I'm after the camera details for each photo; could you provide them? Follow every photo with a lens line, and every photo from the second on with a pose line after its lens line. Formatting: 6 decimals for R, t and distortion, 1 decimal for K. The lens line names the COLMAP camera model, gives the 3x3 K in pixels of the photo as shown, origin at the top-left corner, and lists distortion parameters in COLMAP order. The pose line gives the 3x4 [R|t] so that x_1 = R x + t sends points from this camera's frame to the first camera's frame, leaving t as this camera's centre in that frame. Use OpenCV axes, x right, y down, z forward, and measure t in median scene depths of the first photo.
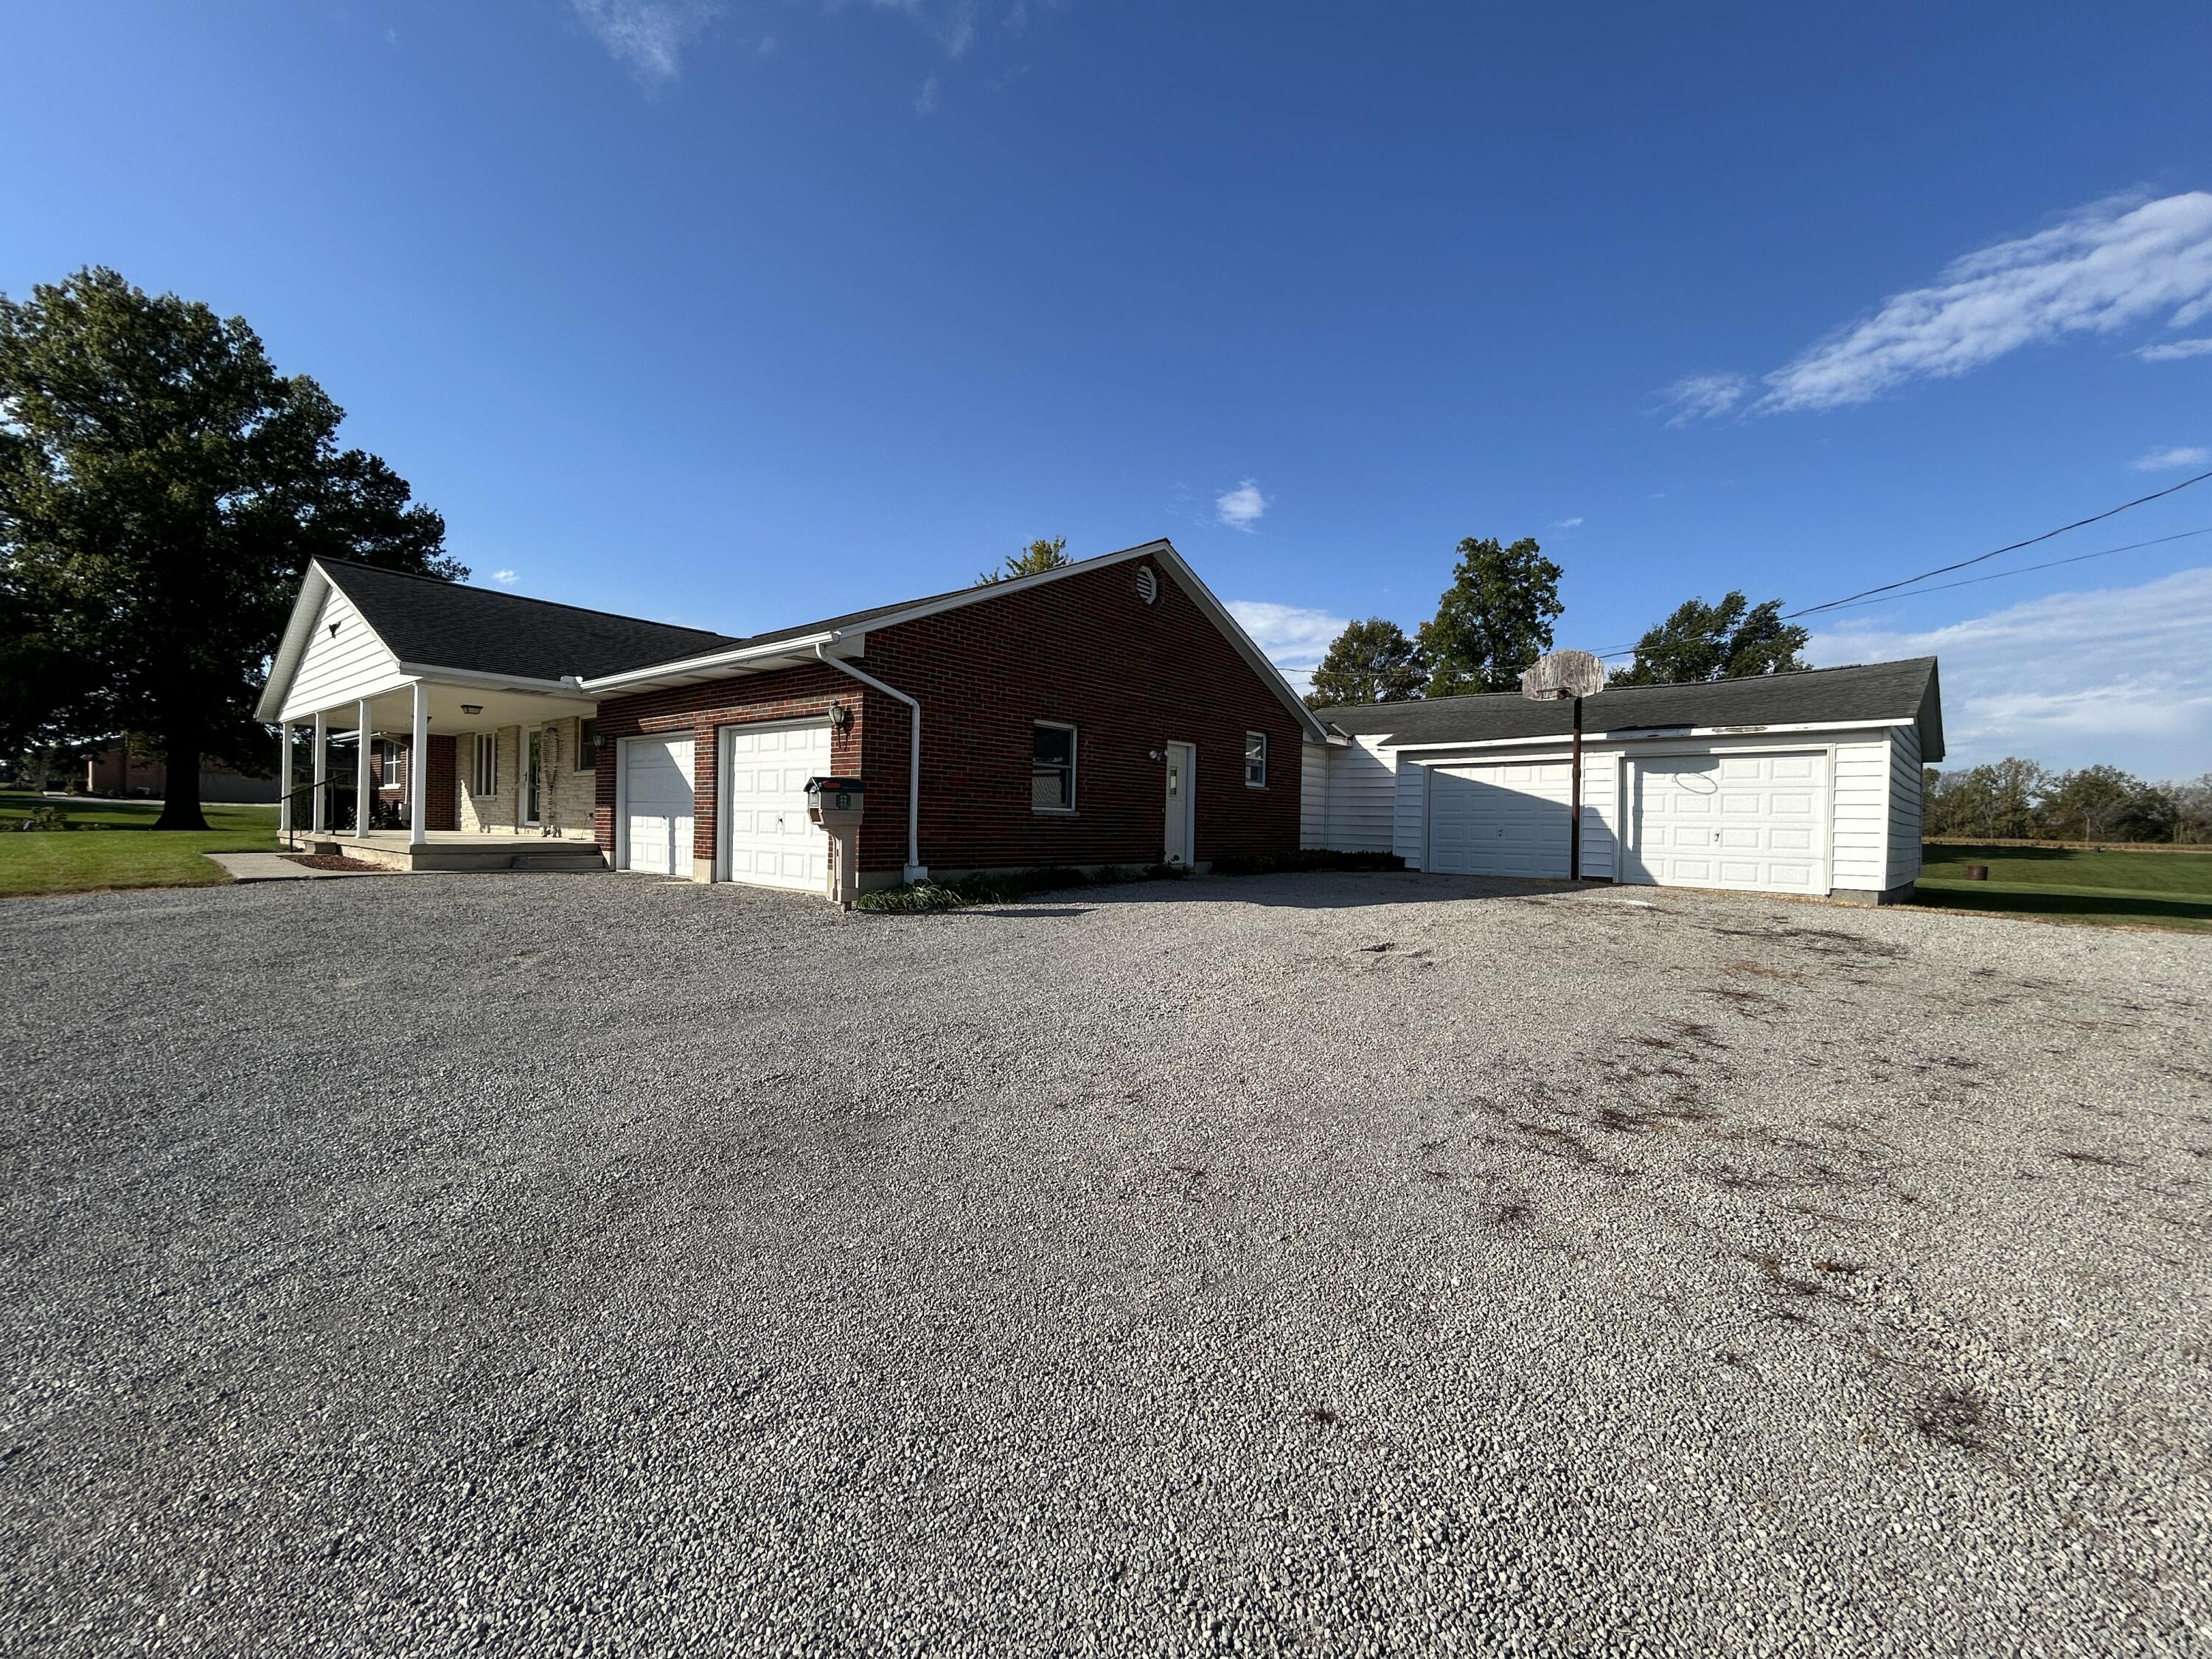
lens RADIAL K [[842.3, 0, 1114.7], [0, 842.3, 814.3], [0, 0, 1]] dist [0.008965, -0.006117]
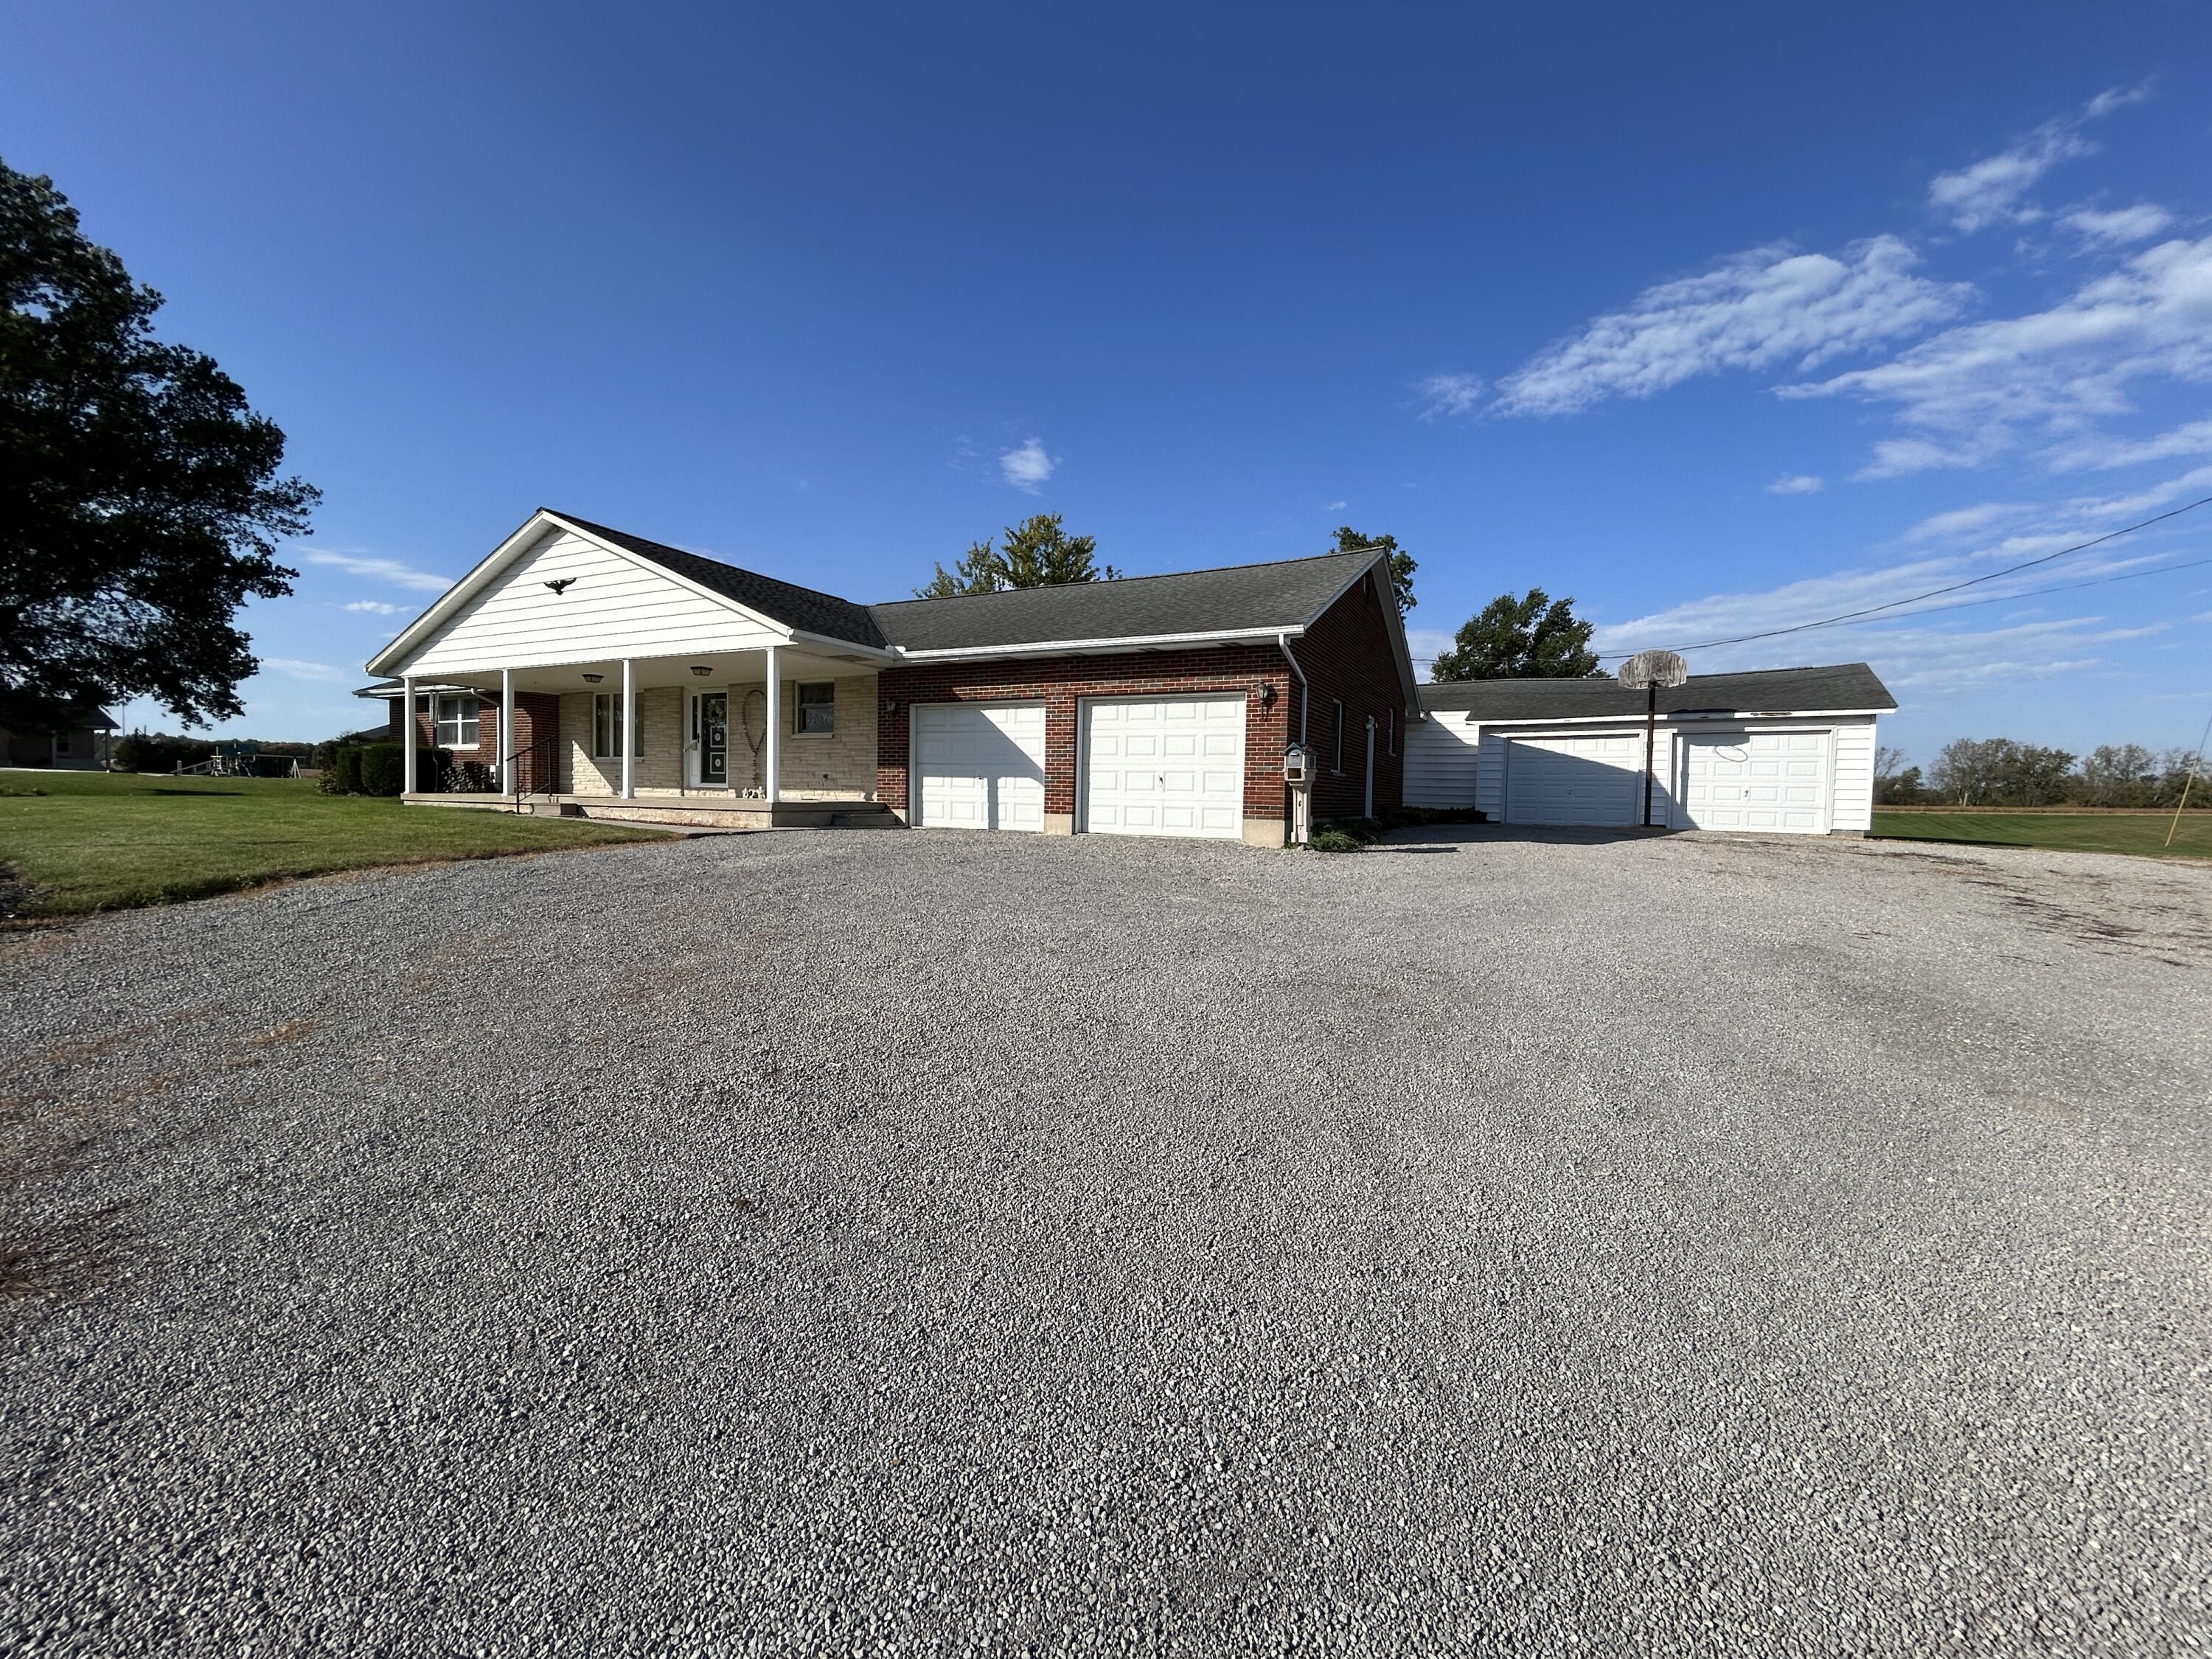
lens RADIAL K [[842.3, 0, 1114.7], [0, 842.3, 814.3], [0, 0, 1]] dist [0.008965, -0.006117]
pose [[0.976714, -0.007853, 0.214402, -0.537242], [-0.000264, 0.999285, 0.037804, 0.008615], [-0.214545, -0.036981, 0.976014, -0.096995]]
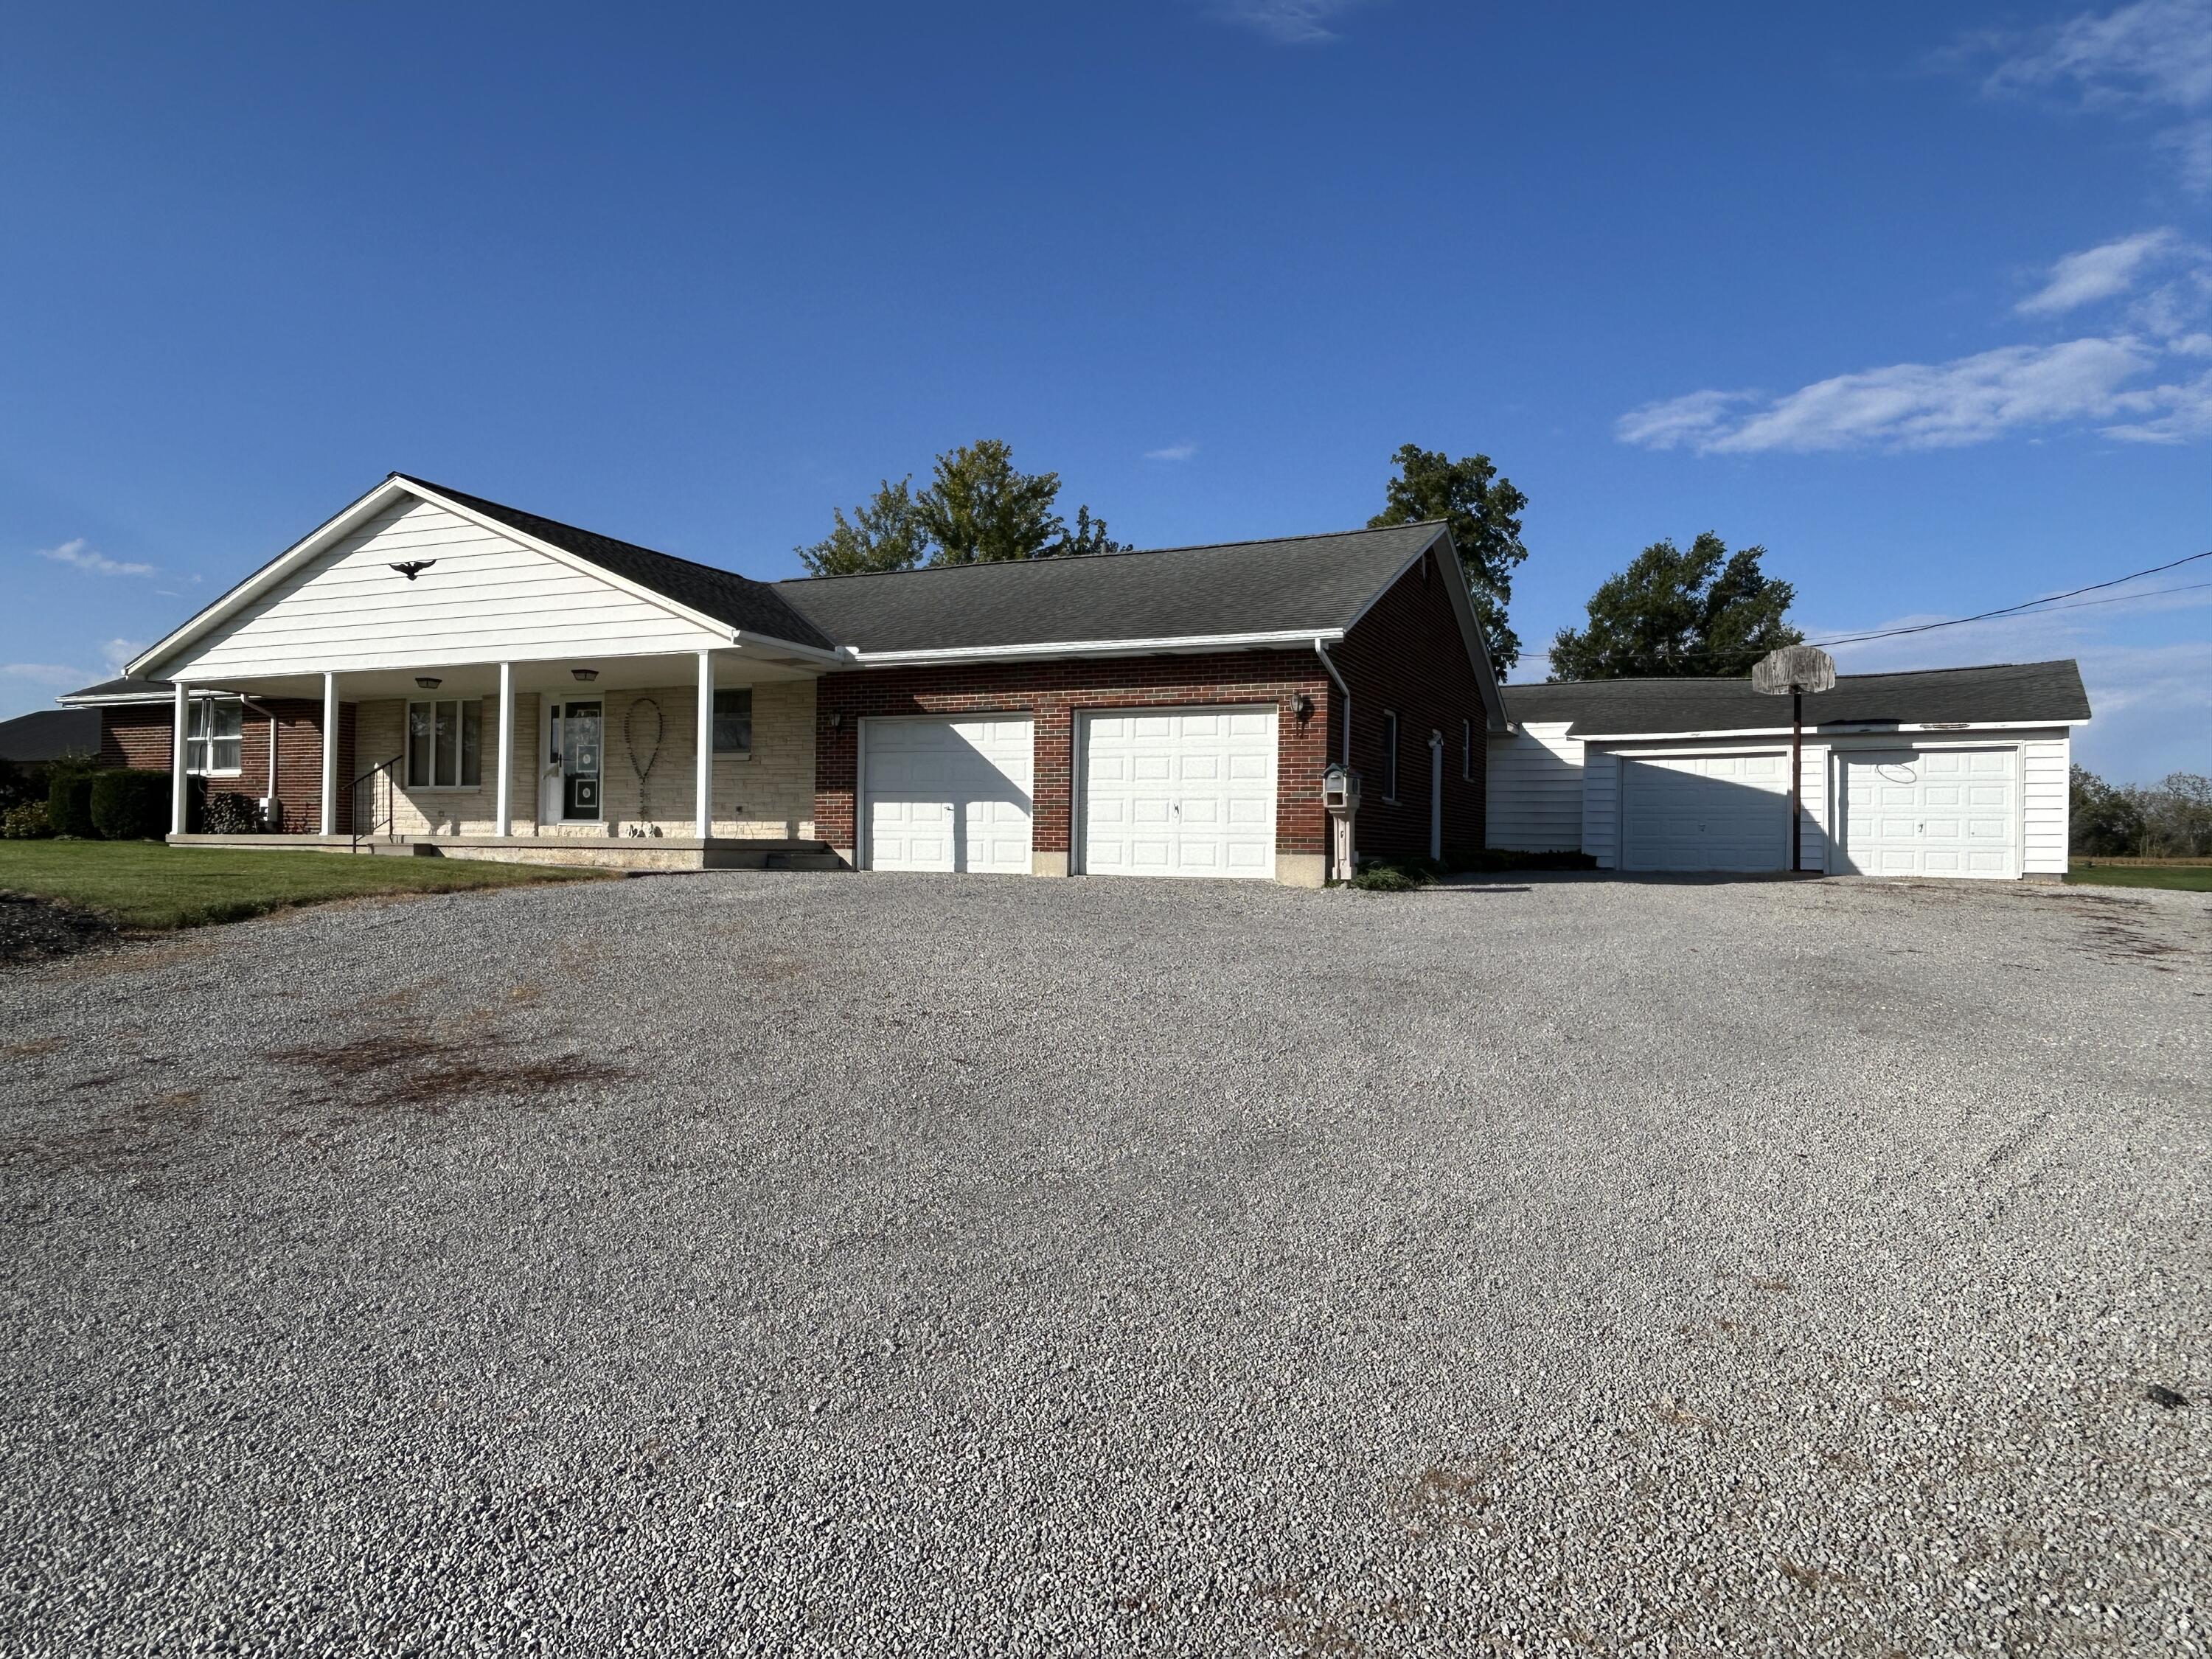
lens RADIAL K [[1347.6, 0, 1106.0], [0, 1347.6, 829.5], [0, 0, 1]] dist [0.007672, 0.001190]
pose [[0.969883, -0.003859, 0.243540, -0.644295], [0.004021, 0.999992, -0.000170, 0.023874], [-0.243538, 0.001144, 0.969891, -0.363280]]
